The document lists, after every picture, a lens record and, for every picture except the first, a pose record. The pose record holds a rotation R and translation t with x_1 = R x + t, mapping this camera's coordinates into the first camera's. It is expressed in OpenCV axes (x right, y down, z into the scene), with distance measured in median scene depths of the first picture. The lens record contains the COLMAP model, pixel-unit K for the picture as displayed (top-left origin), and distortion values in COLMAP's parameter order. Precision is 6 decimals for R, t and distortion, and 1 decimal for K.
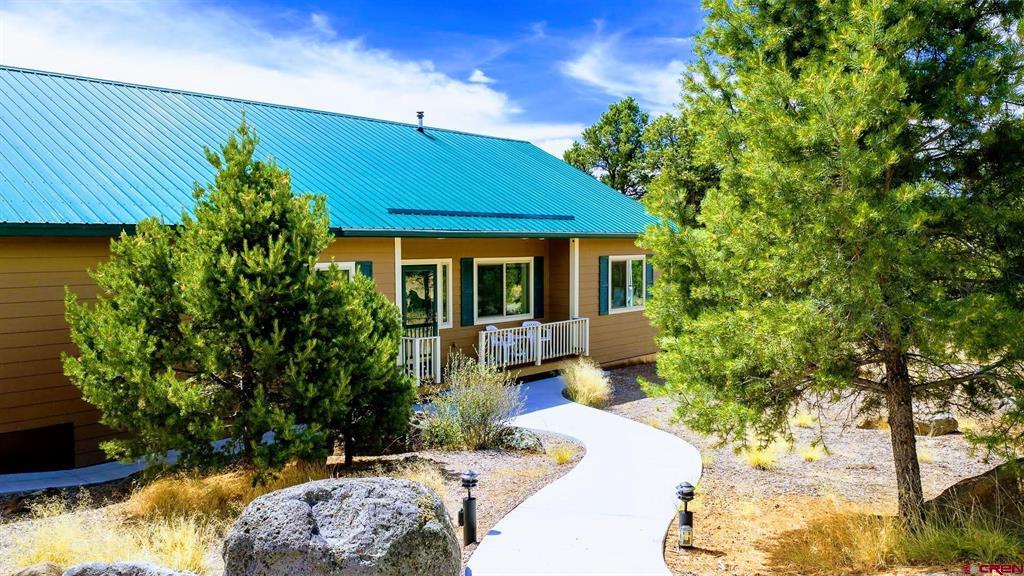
lens RADIAL K [[845.1, 0, 512.0], [0, 845.1, 288.0], [0, 0, 1]] dist [0.000663, -0.008754]
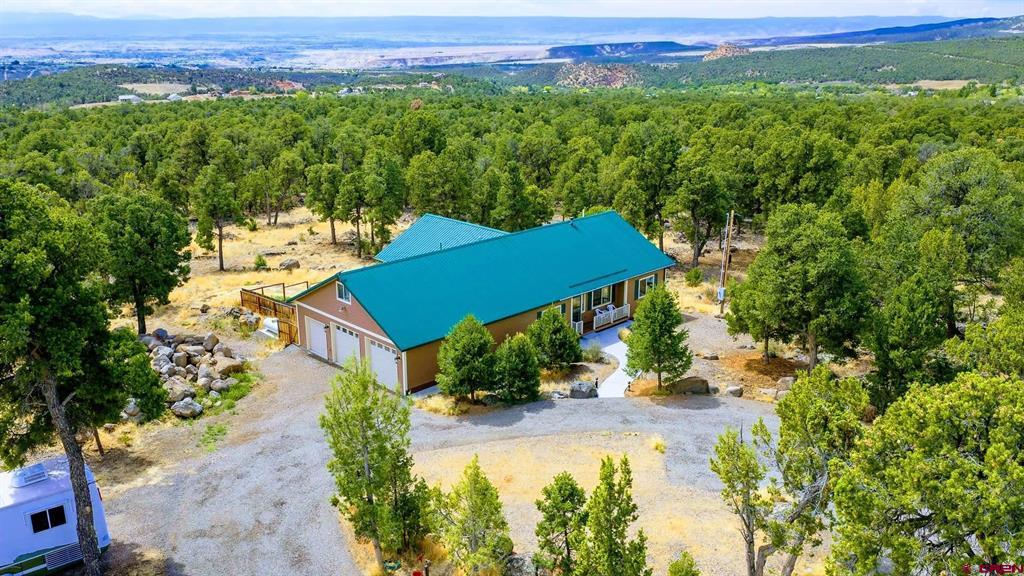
lens RADIAL K [[845.1, 0, 512.0], [0, 845.1, 288.0], [0, 0, 1]] dist [0.000663, -0.008754]
pose [[0.994837, 0.028995, -0.097259, -0.055479], [-0.004867, 0.970847, 0.239651, -1.212128], [0.101372, -0.237940, 0.965975, -3.134542]]
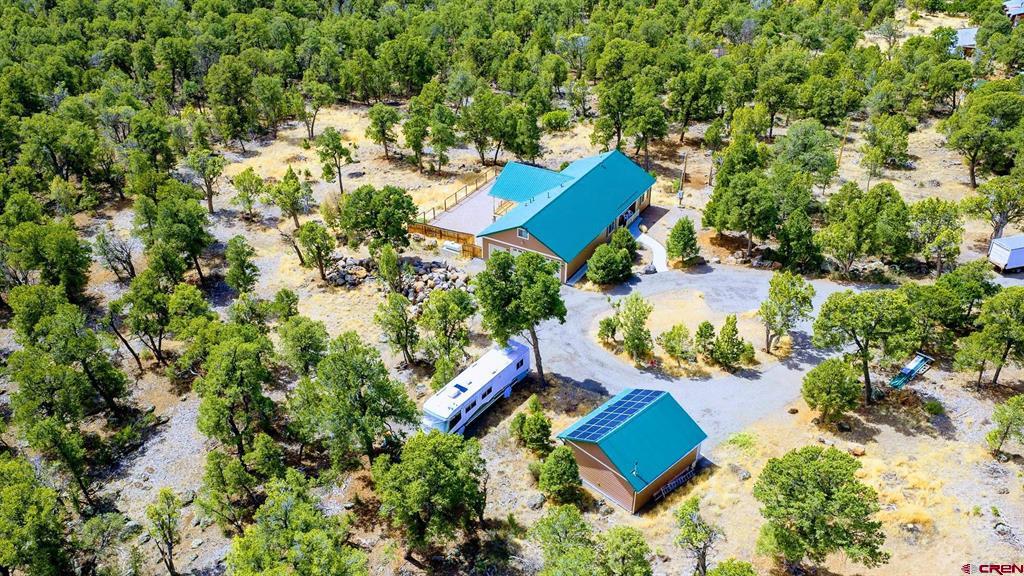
lens RADIAL K [[845.1, 0, 512.0], [0, 845.1, 288.0], [0, 0, 1]] dist [0.000663, -0.008754]
pose [[0.987510, -0.082693, 0.134111, -2.546919], [0.008548, 0.878059, 0.478476, -3.601591], [-0.157324, -0.471353, 0.867799, -6.423486]]
